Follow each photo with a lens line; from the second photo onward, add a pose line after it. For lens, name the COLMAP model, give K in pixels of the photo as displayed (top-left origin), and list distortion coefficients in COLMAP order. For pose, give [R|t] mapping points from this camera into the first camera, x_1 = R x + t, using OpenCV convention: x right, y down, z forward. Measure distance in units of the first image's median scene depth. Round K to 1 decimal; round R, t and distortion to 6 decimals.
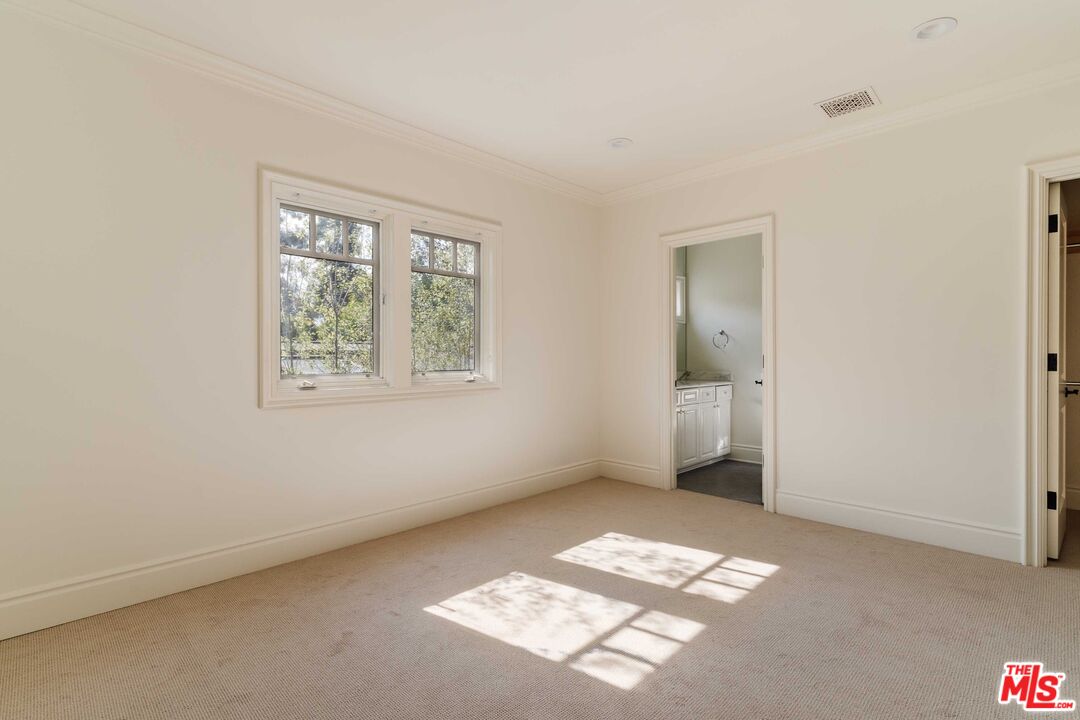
lens RADIAL K [[503.9, 0, 541.4], [0, 503.9, 366.2], [0, 0, 1]] dist [0.003945, 0.000657]
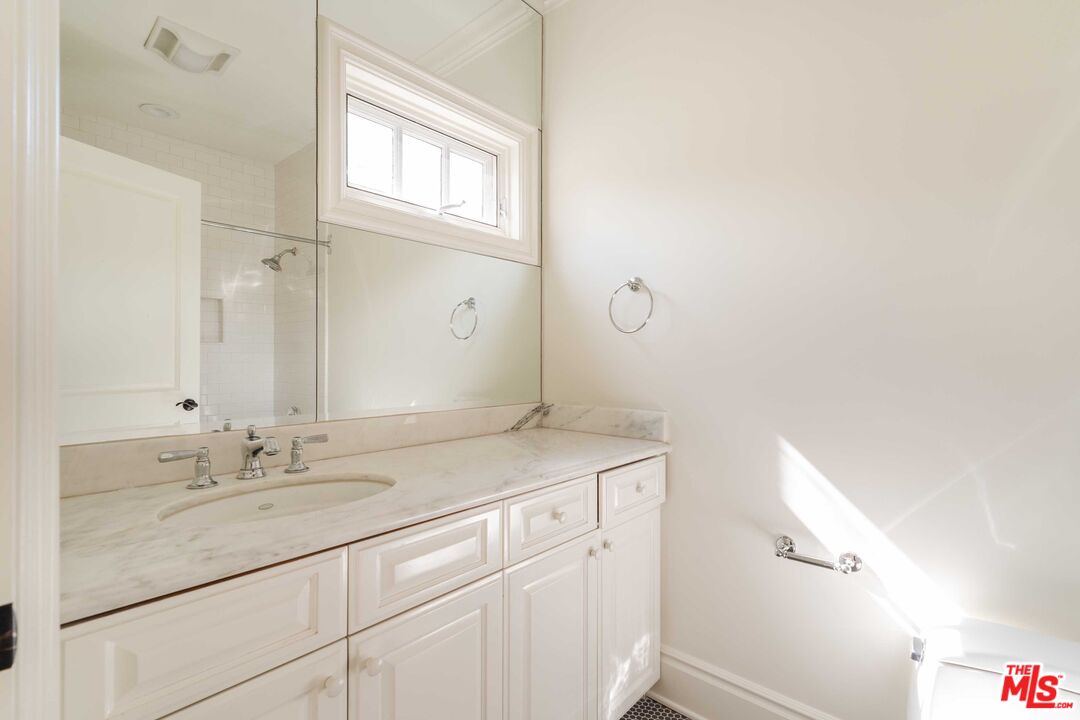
lens RADIAL K [[498.5, 0, 540.0], [0, 498.5, 360.0], [0, 0, 1]] dist [0.001361, 0.000306]
pose [[0.999010, 0.003482, 0.044340, 0.289151], [-0.002988, 0.999933, -0.011208, -0.016199], [-0.044376, 0.011064, 0.998954, 0.703629]]
